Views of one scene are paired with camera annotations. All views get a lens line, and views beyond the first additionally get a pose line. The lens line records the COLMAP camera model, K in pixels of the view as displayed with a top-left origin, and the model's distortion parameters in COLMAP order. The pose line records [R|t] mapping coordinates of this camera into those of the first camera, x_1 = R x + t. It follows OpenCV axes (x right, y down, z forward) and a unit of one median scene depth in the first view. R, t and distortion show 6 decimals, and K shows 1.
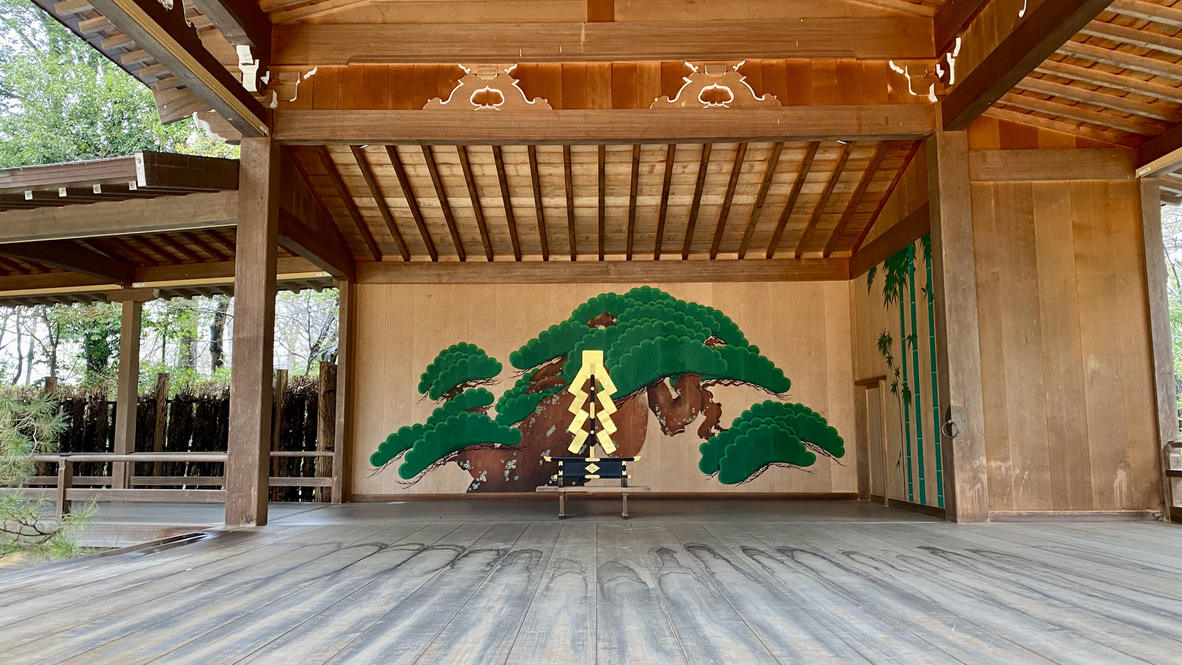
lens RADIAL K [[938.6, 0, 589.1], [0, 938.6, 332.8], [0, 0, 1]] dist [-0.002571, -0.006787]
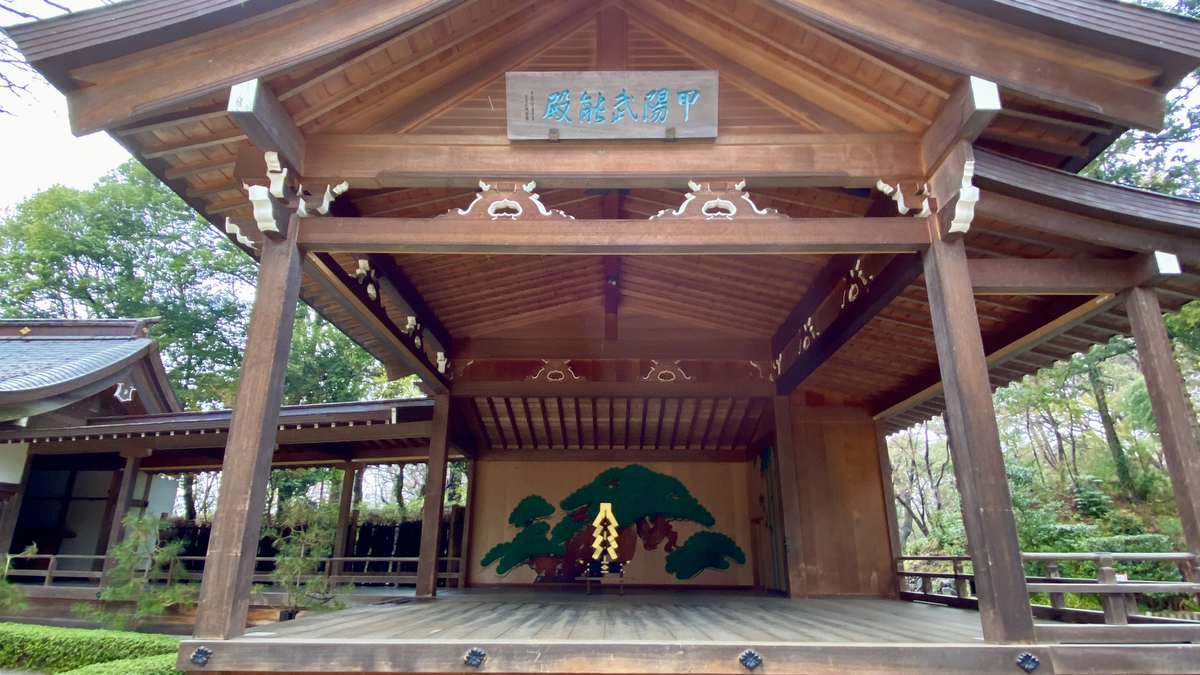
lens RADIAL K [[644.1, 0, 603.9], [0, 644.1, 331.4], [0, 0, 1]] dist [0.025482, -0.001108]
pose [[0.999941, 0.010518, -0.002589, -0.000029], [-0.010829, 0.975971, -0.217630, -0.030870], [0.000238, 0.217645, 0.976028, -0.316617]]
